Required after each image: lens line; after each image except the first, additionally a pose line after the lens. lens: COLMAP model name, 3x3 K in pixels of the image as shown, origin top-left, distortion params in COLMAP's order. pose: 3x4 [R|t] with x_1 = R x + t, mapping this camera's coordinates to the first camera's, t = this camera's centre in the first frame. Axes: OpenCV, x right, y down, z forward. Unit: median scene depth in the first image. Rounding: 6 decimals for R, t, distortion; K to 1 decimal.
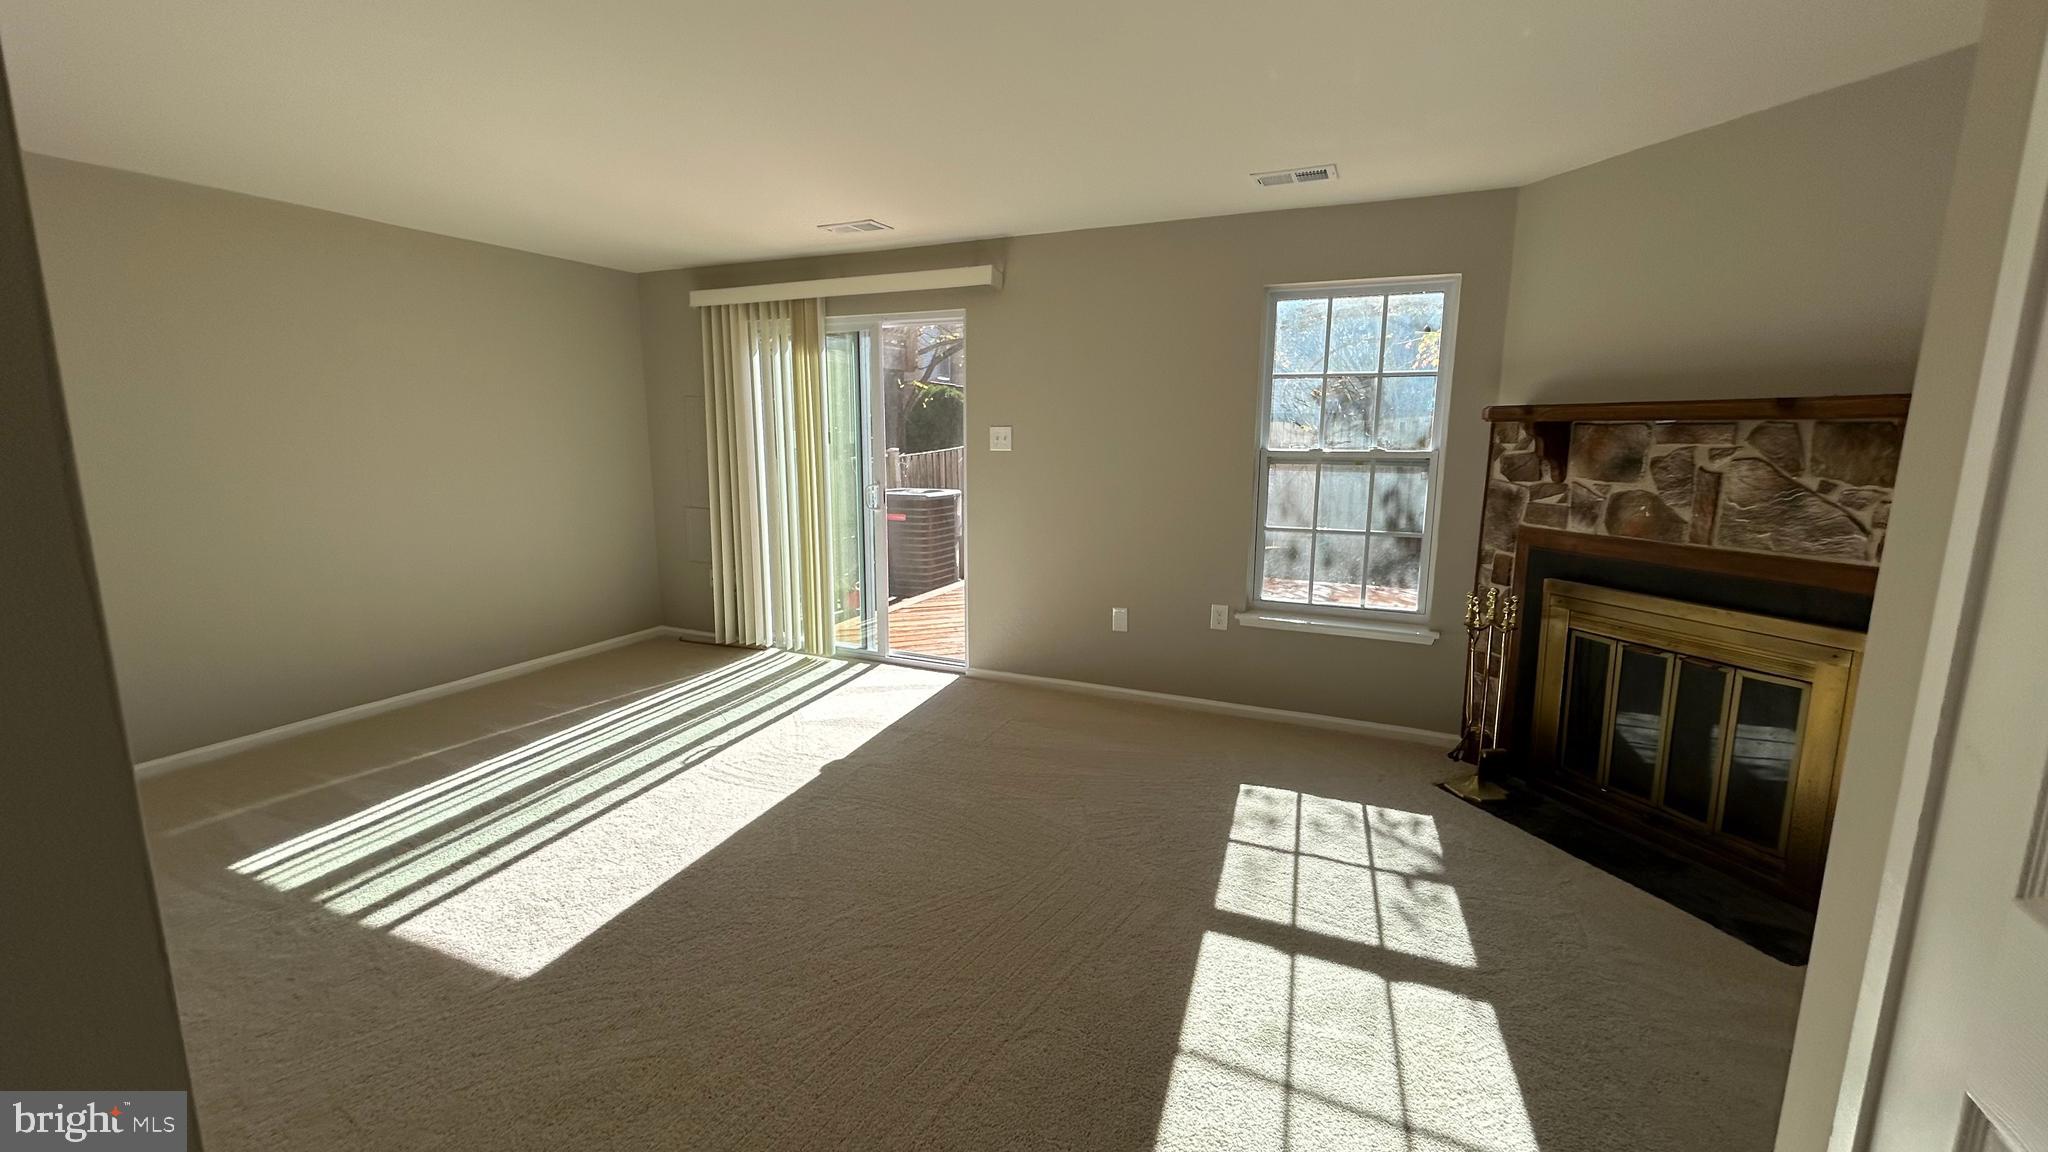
lens RADIAL K [[830.6, 0, 1020.7], [0, 830.6, 572.1], [0, 0, 1]] dist [-0.001866, -0.000071]
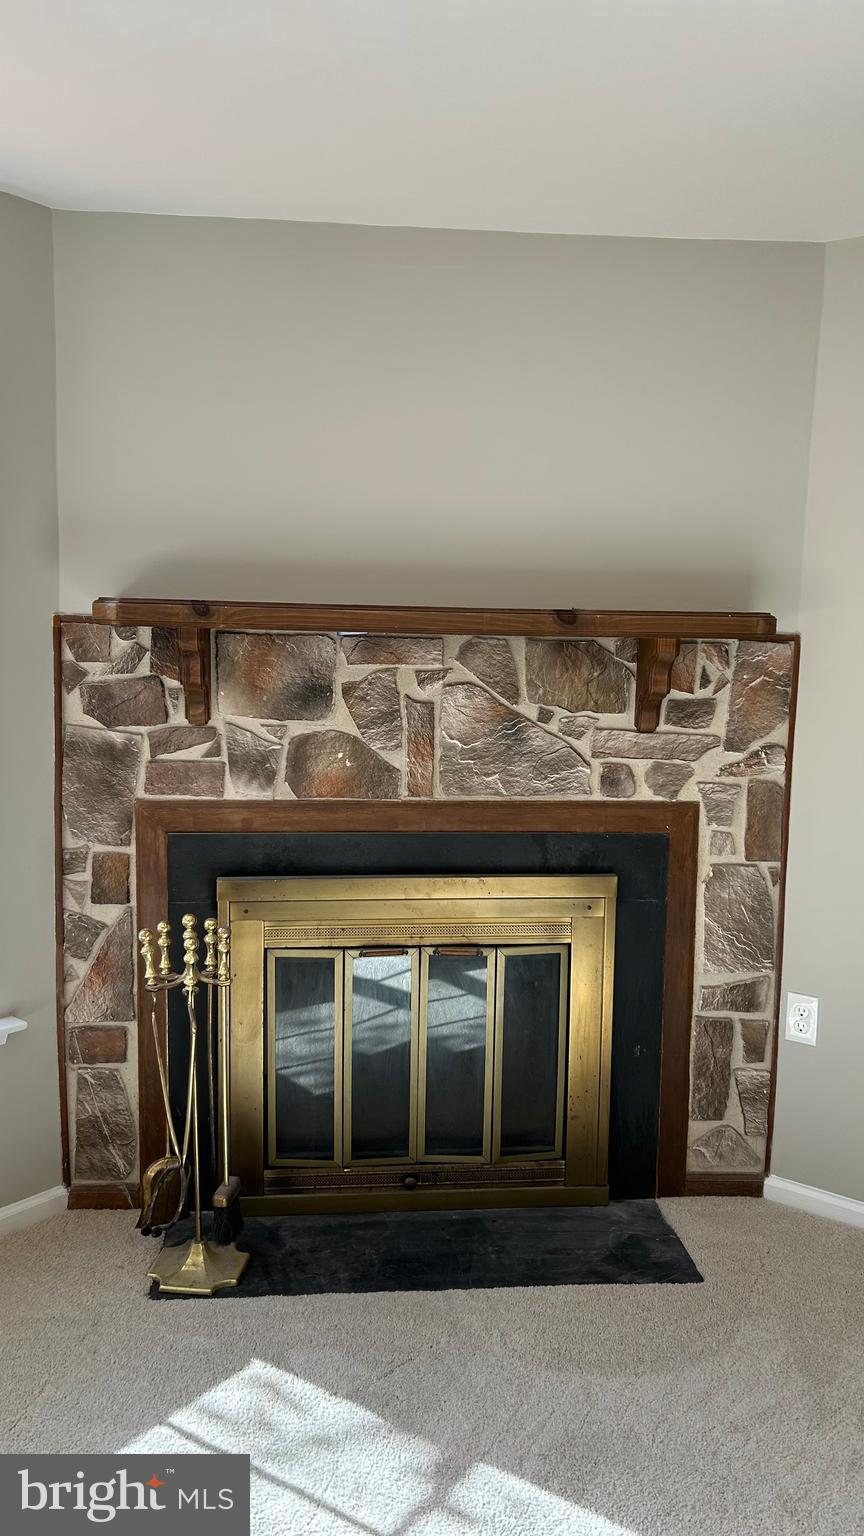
lens RADIAL K [[1149.2, 0, 432.9], [0, 1149.2, 769.2], [0, 0, 1]] dist [0.042893, -0.042796]
pose [[0.228964, -0.101935, 0.968083, -0.164087], [0.143734, 0.987141, 0.069947, -0.117197], [-0.962765, 0.123131, 0.240671, 0.666112]]
